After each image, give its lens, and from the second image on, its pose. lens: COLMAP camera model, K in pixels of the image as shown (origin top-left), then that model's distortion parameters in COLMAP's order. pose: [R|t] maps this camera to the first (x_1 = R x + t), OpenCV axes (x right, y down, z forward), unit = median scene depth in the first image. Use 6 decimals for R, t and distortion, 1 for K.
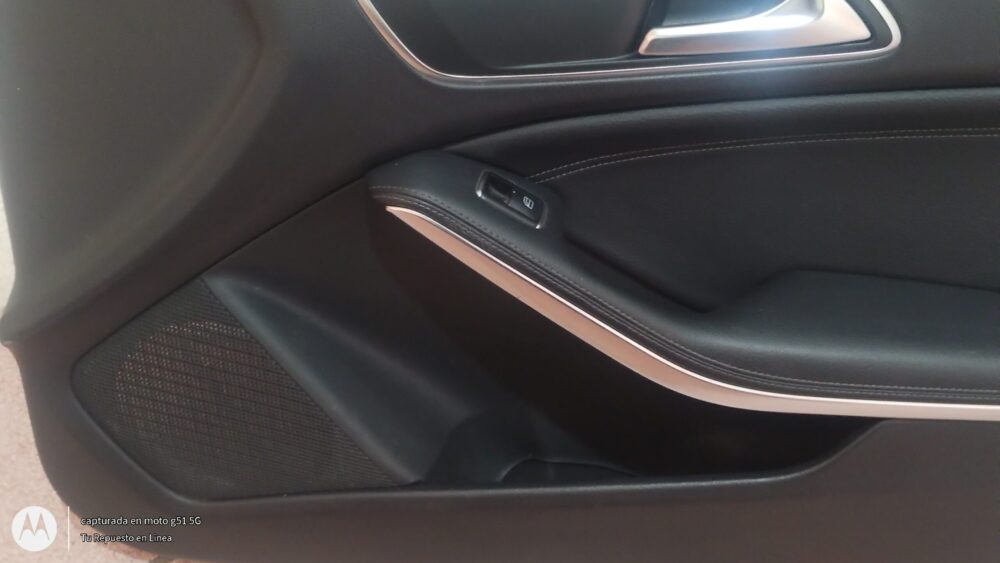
lens RADIAL K [[1136.8, 0, 500.0], [0, 1136.8, 281.5], [0, 0, 1]] dist [0.067137, -0.038124]
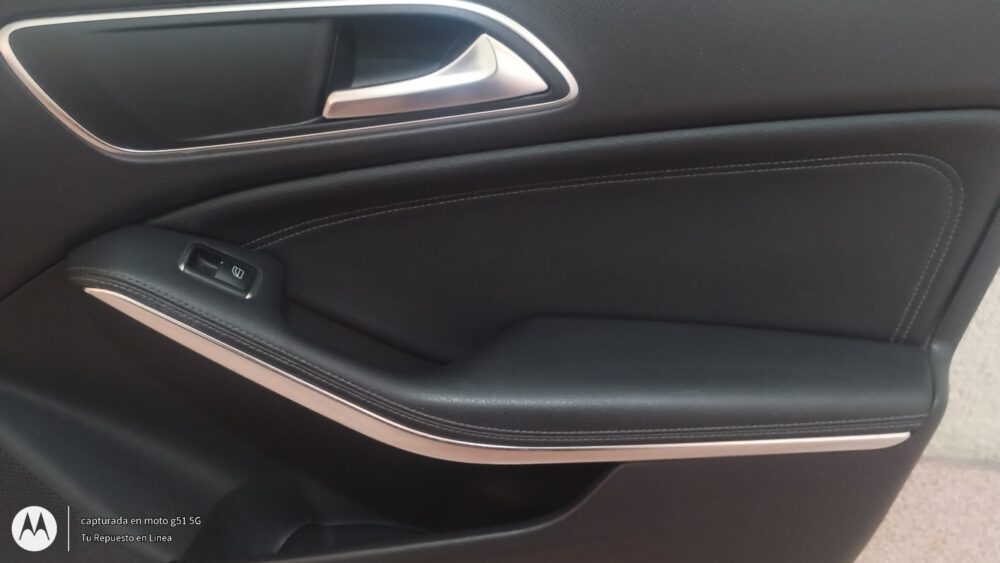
lens RADIAL K [[1136.8, 0, 500.0], [0, 1136.8, 281.5], [0, 0, 1]] dist [0.067137, -0.038124]
pose [[0.996222, -0.071213, 0.049696, 0.202692], [0.072339, 0.997154, -0.021239, -0.024909], [-0.048042, 0.024754, 0.998539, 0.011345]]
